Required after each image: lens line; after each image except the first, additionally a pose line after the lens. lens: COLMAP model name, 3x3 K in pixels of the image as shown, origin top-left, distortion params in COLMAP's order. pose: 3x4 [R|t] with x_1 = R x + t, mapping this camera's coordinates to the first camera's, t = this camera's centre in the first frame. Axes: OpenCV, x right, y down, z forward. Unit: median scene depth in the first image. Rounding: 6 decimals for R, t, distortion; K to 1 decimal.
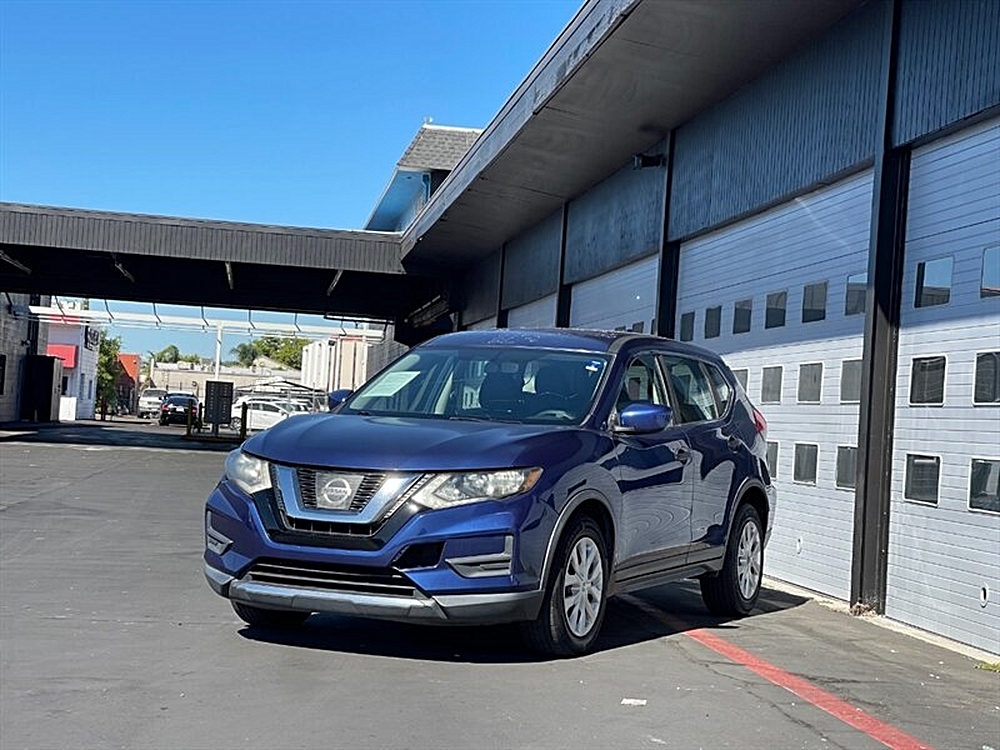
lens RADIAL K [[1764.8, 0, 500.0], [0, 1764.8, 380.4], [0, 0, 1]] dist [0.184285, 0.000000]
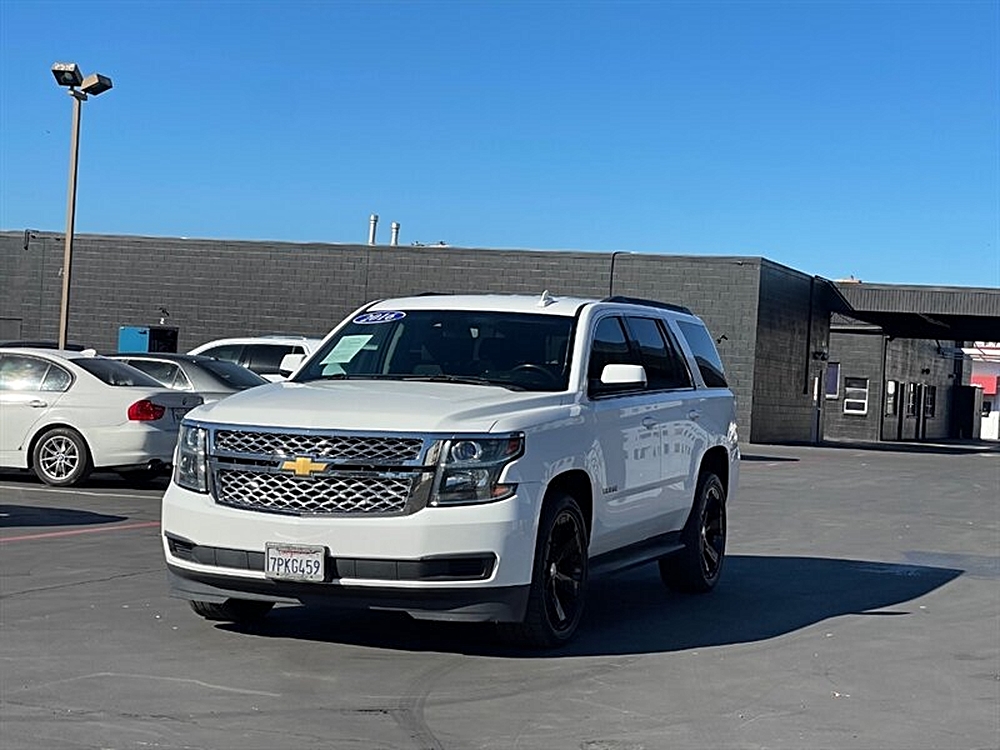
lens RADIAL K [[1764.8, 0, 506.3], [0, 1764.8, 378.2], [0, 0, 1]] dist [0.184285, 0.000000]
pose [[0.870791, -0.013474, -0.491468, 0.185286], [0.006485, 0.999852, -0.015921, -0.003057], [0.491610, 0.010677, 0.870750, -0.585611]]
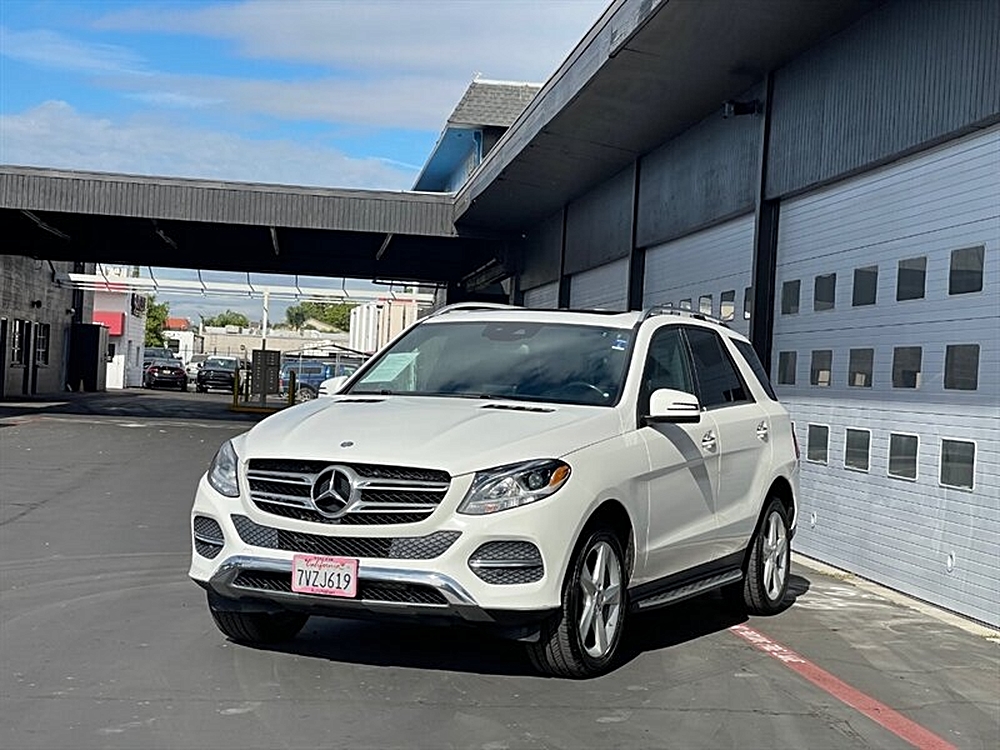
lens RADIAL K [[1764.8, 0, 478.3], [0, 1764.8, 368.5], [0, 0, 1]] dist [0.184285, 0.000000]
pose [[0.999185, -0.010524, -0.038965, -0.009460], [0.011167, 0.999804, 0.016332, -0.006933], [0.038786, -0.016754, 0.999107, 0.073813]]
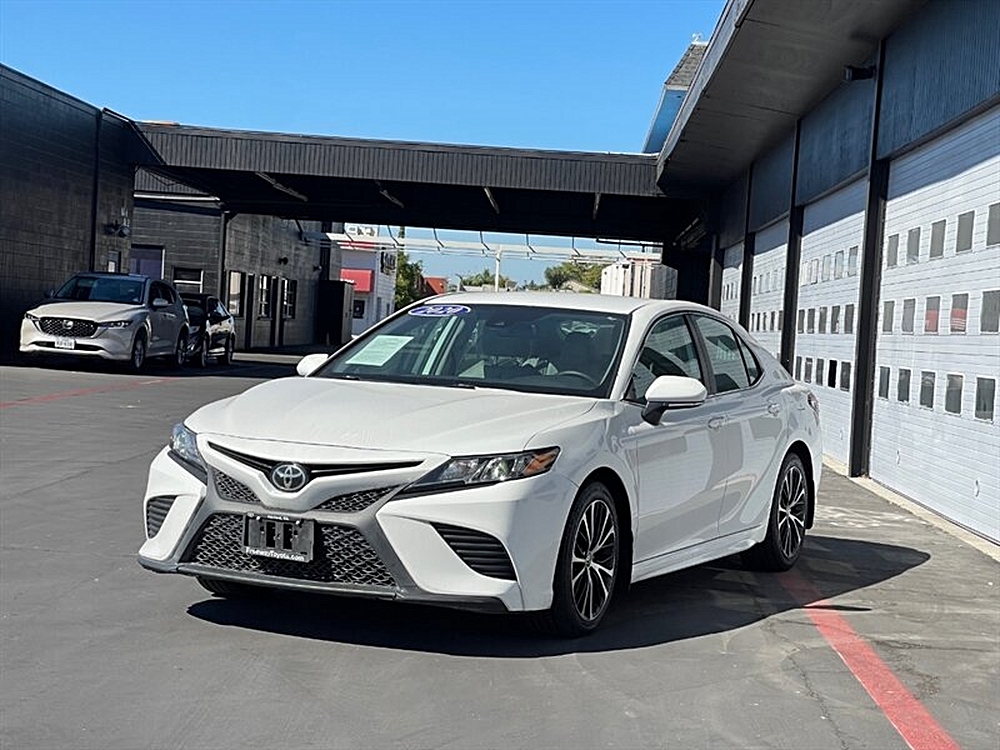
lens RADIAL K [[1764.8, 0, 521.4], [0, 1764.8, 368.7], [0, 0, 1]] dist [0.184285, 0.000000]
pose [[0.986425, 0.003196, -0.164183, 0.042759], [0.002999, 0.999293, 0.037467, -0.002289], [0.164187, -0.037451, 0.985718, 0.021658]]
